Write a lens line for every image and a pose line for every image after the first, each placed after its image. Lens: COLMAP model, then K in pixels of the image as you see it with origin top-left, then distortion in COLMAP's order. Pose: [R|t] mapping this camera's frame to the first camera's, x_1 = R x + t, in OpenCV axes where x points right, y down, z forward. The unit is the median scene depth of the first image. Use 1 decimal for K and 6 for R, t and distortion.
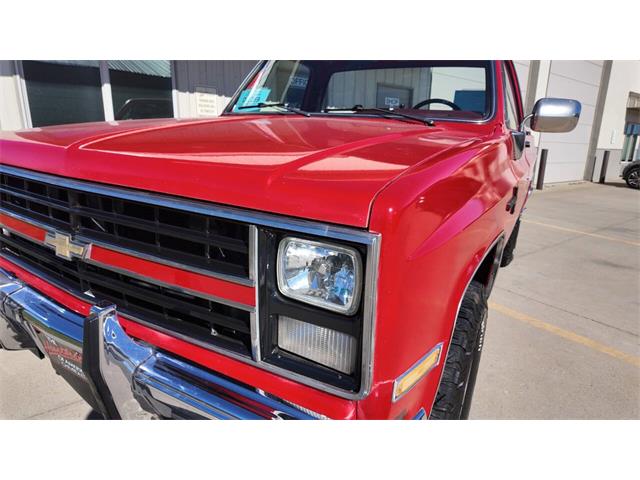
lens RADIAL K [[380.5, 0, 318.0], [0, 380.5, 234.6], [0, 0, 1]] dist [0.029824, -0.017622]
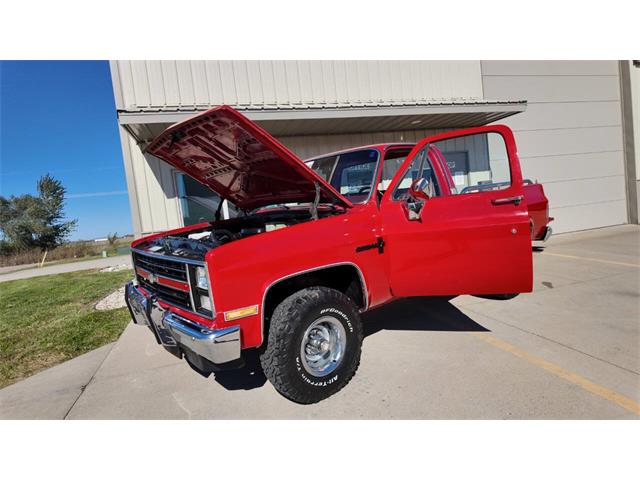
lens RADIAL K [[380.5, 0, 318.0], [0, 380.5, 234.6], [0, 0, 1]] dist [0.029824, -0.017622]
pose [[0.925870, -0.099520, -0.364501, 1.799896], [0.040626, 0.985318, -0.165826, 0.272407], [0.375653, 0.138725, 0.916319, -1.352413]]
